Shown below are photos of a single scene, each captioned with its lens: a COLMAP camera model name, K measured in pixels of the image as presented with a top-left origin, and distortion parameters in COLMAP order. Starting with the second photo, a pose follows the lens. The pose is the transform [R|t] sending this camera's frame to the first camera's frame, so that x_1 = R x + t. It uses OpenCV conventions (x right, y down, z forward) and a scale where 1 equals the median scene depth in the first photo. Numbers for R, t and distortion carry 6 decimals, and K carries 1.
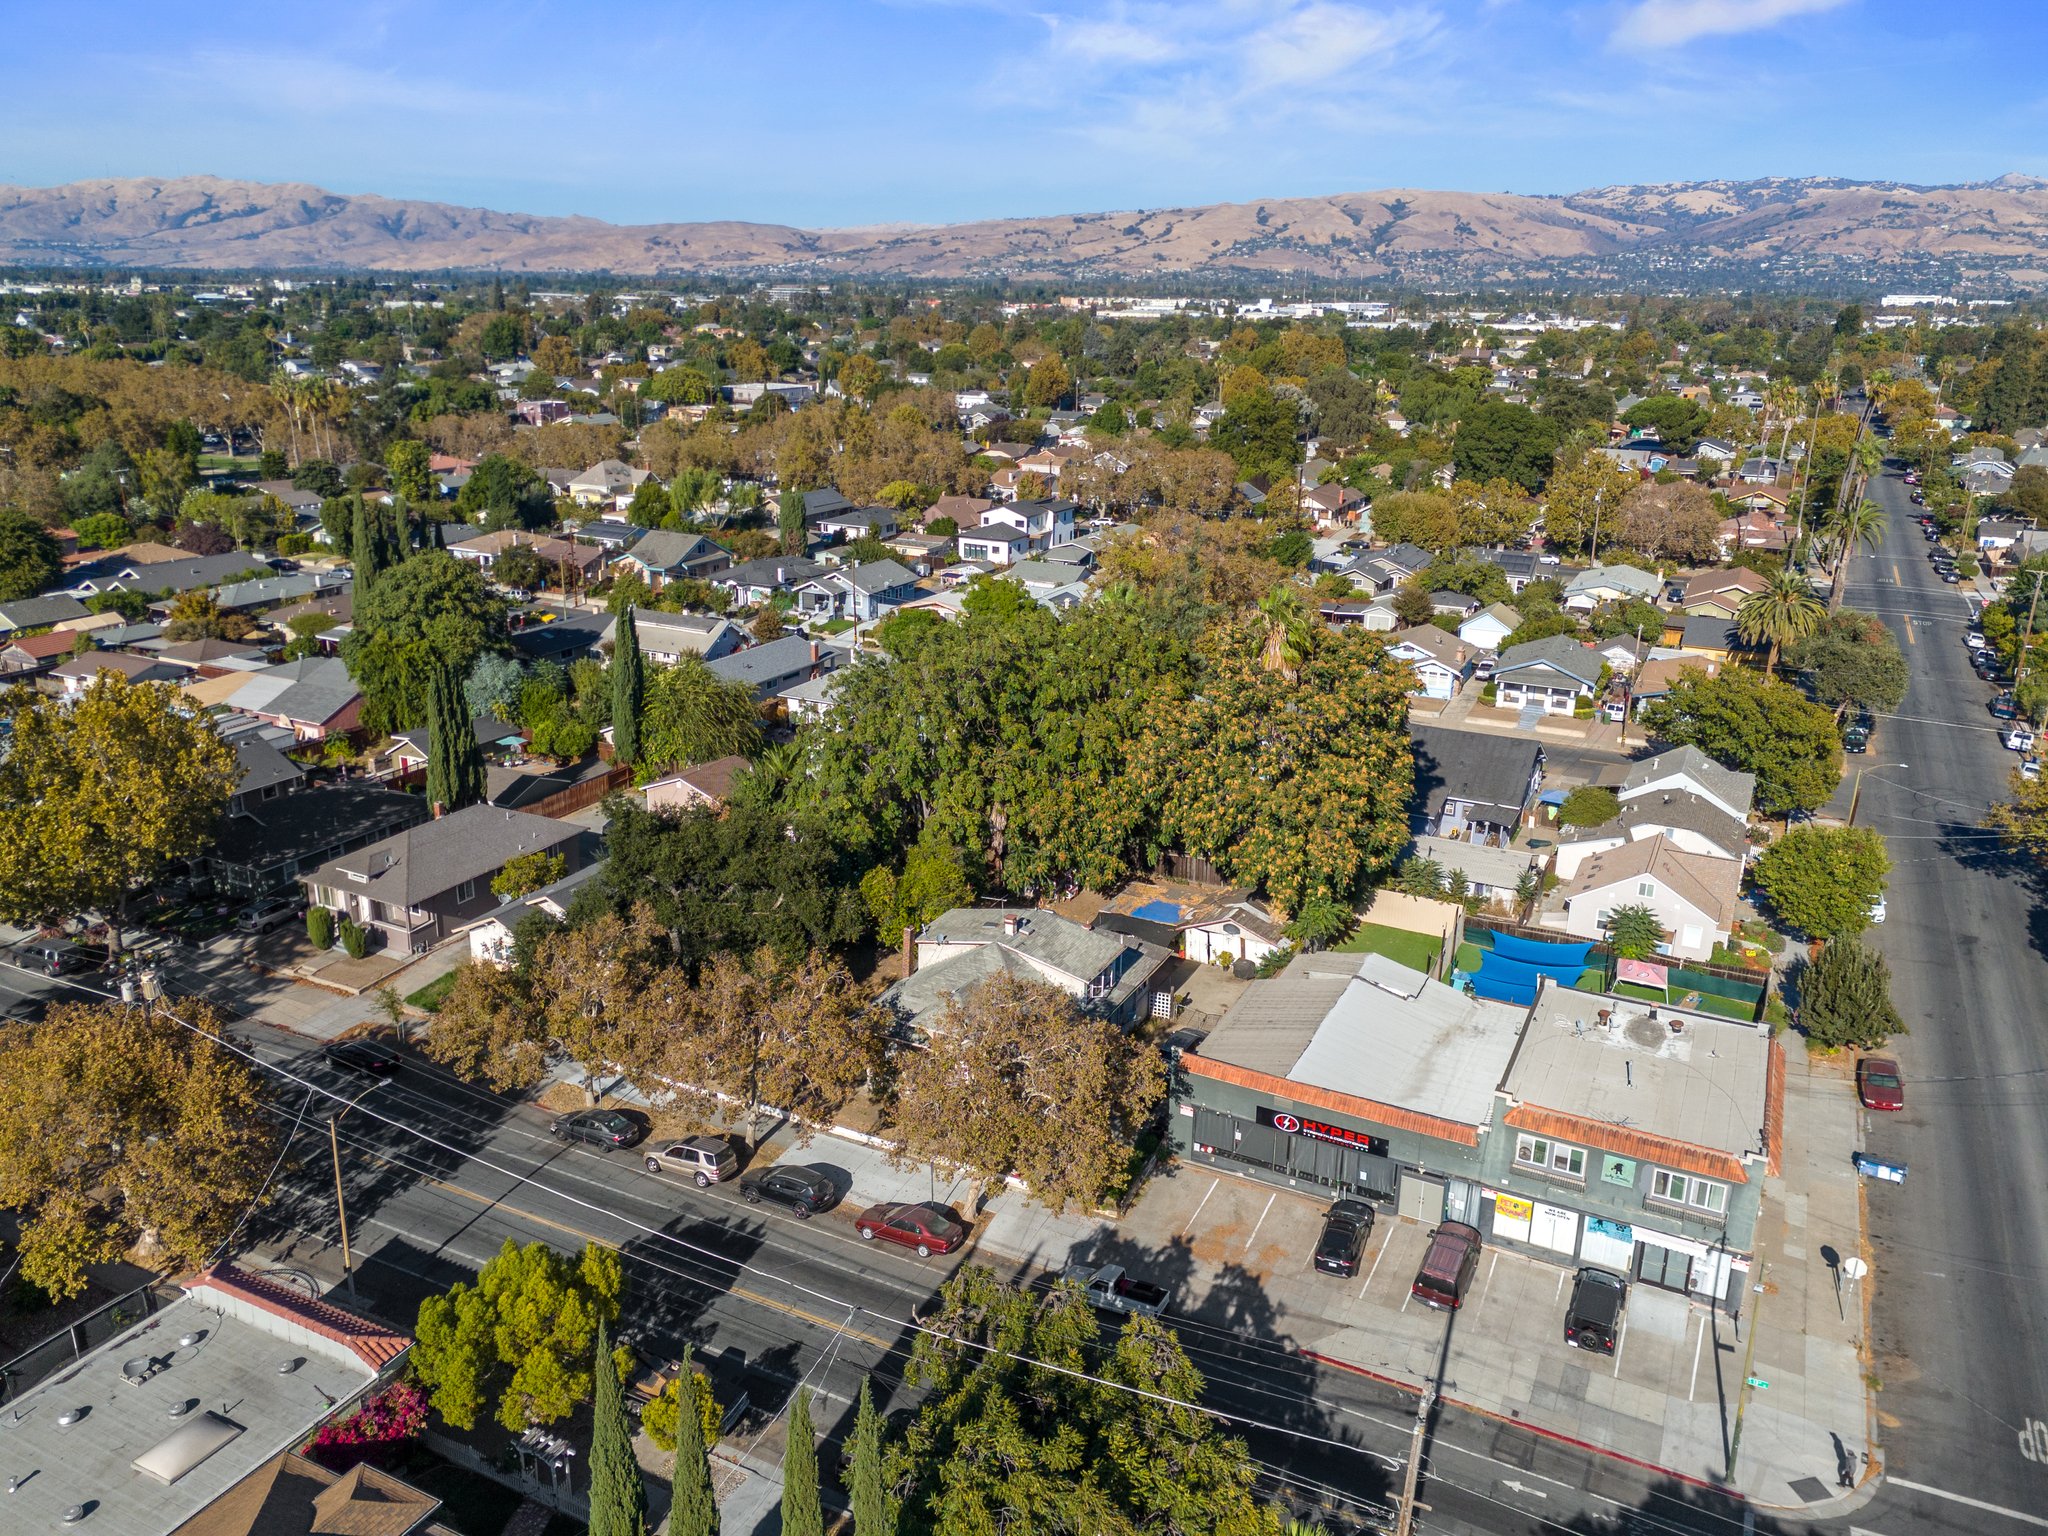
lens RADIAL K [[1506.7, 0, 1029.5], [0, 1506.7, 768.7], [0, 0, 1]] dist [0.074180, -0.059422]
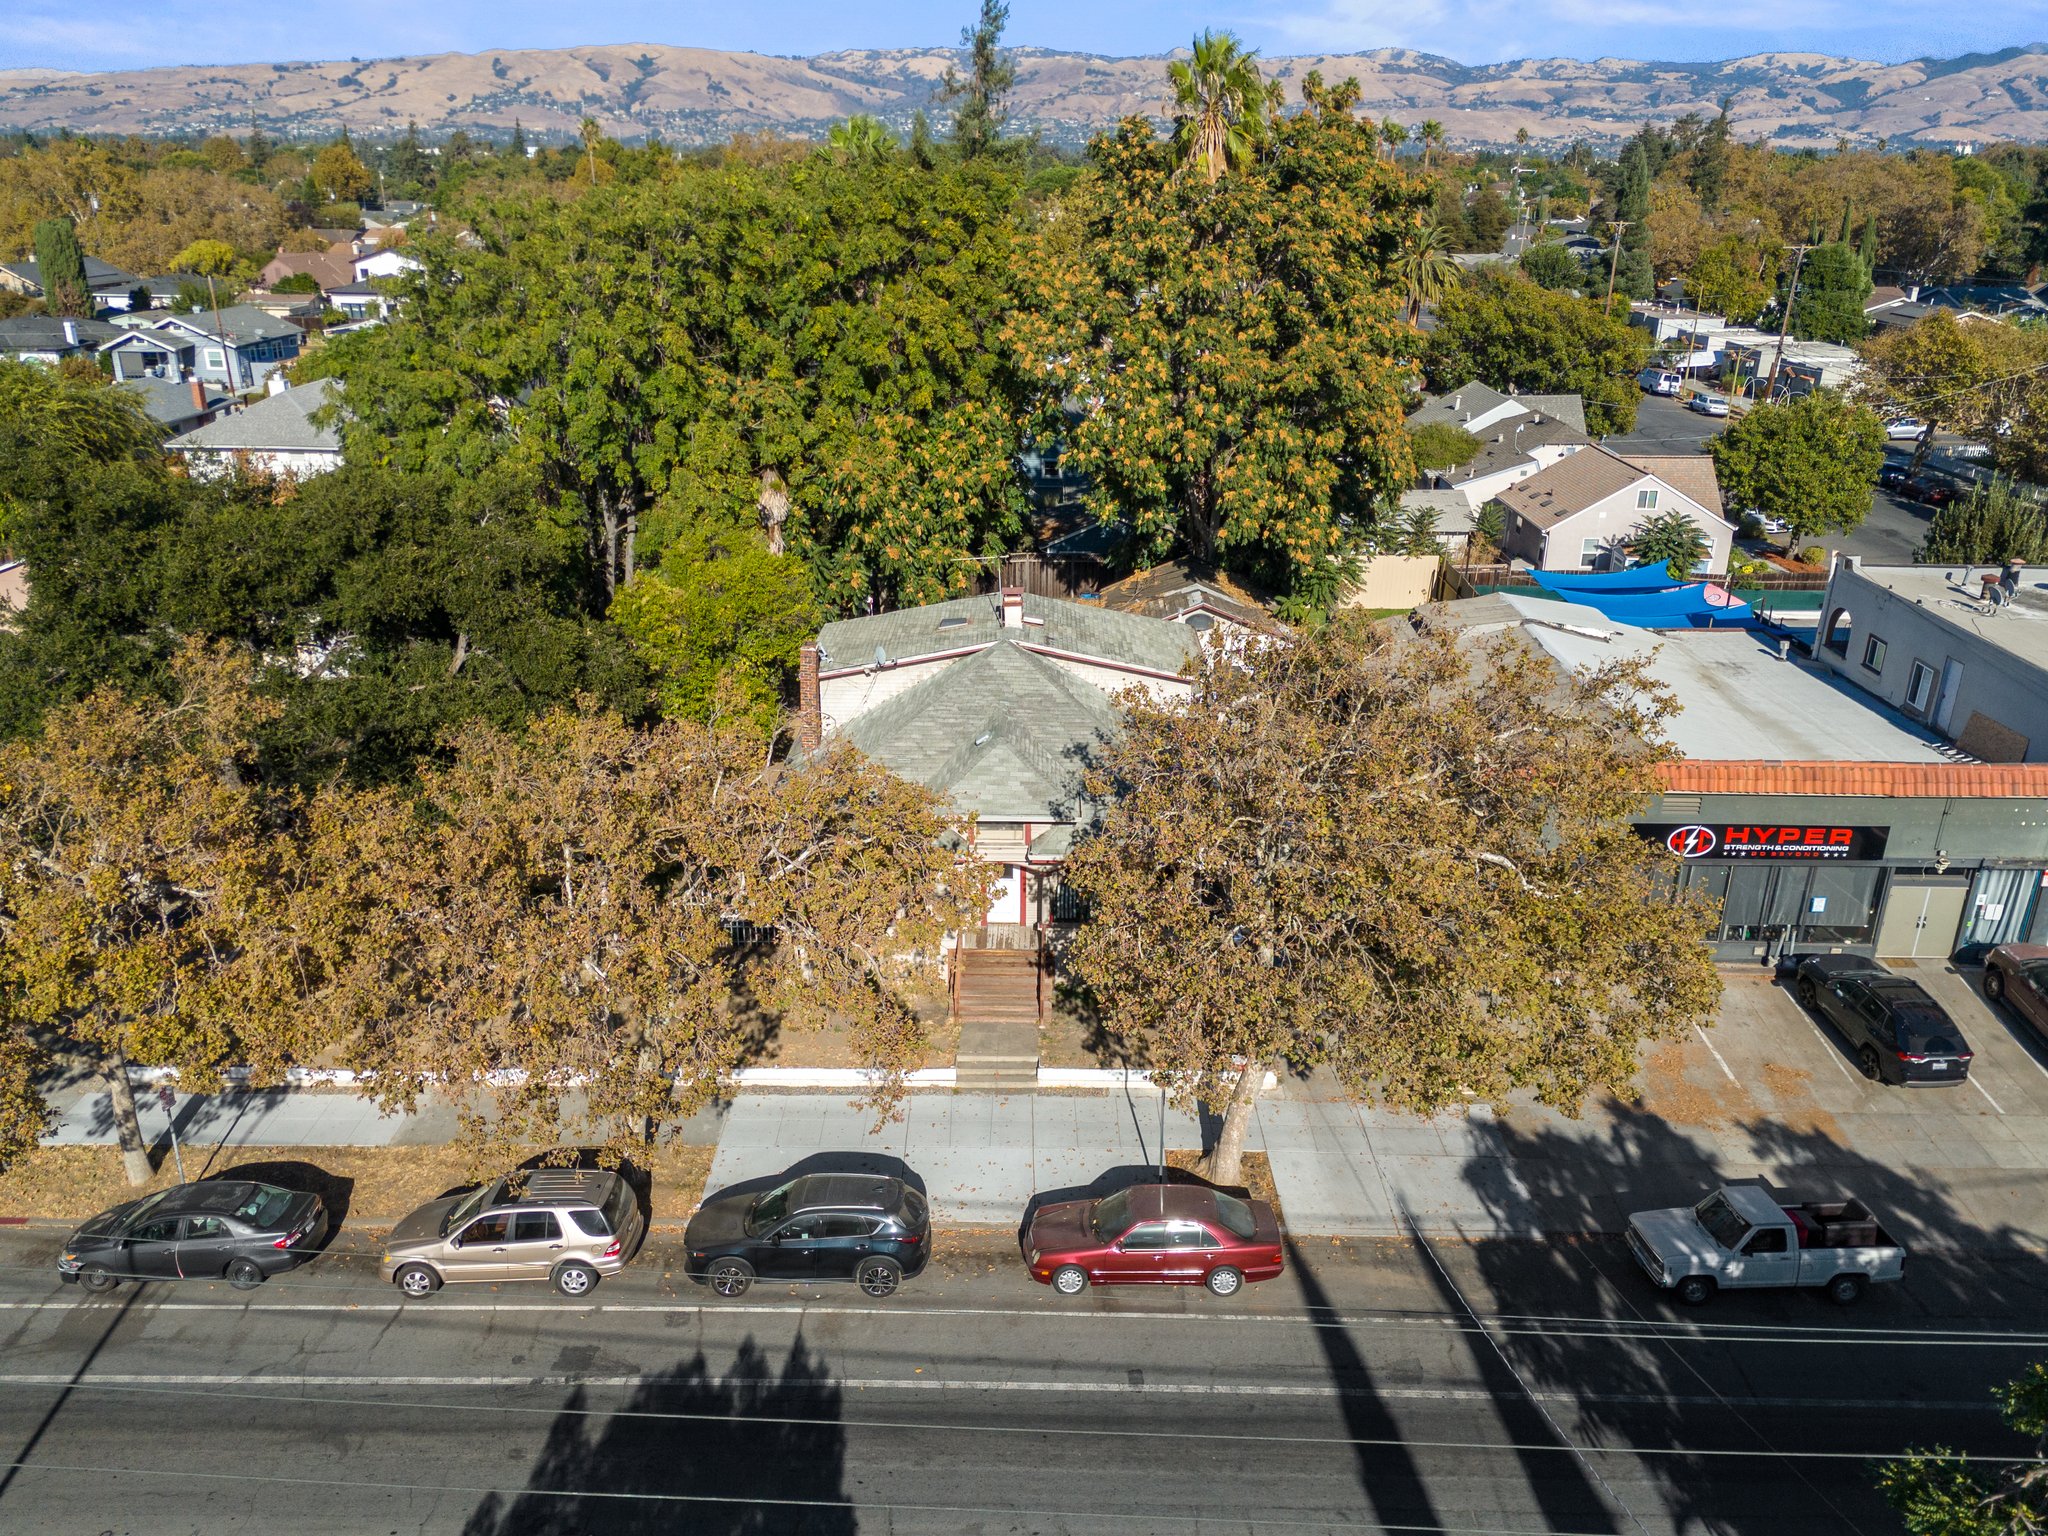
lens RADIAL K [[1506.7, 0, 1029.5], [0, 1506.7, 768.7], [0, 0, 1]] dist [0.074180, -0.059422]
pose [[0.900144, -0.172841, 0.399834, -0.187082], [0.141942, 0.984194, 0.105896, 0.090261], [-0.411817, -0.038569, 0.910450, 0.461631]]
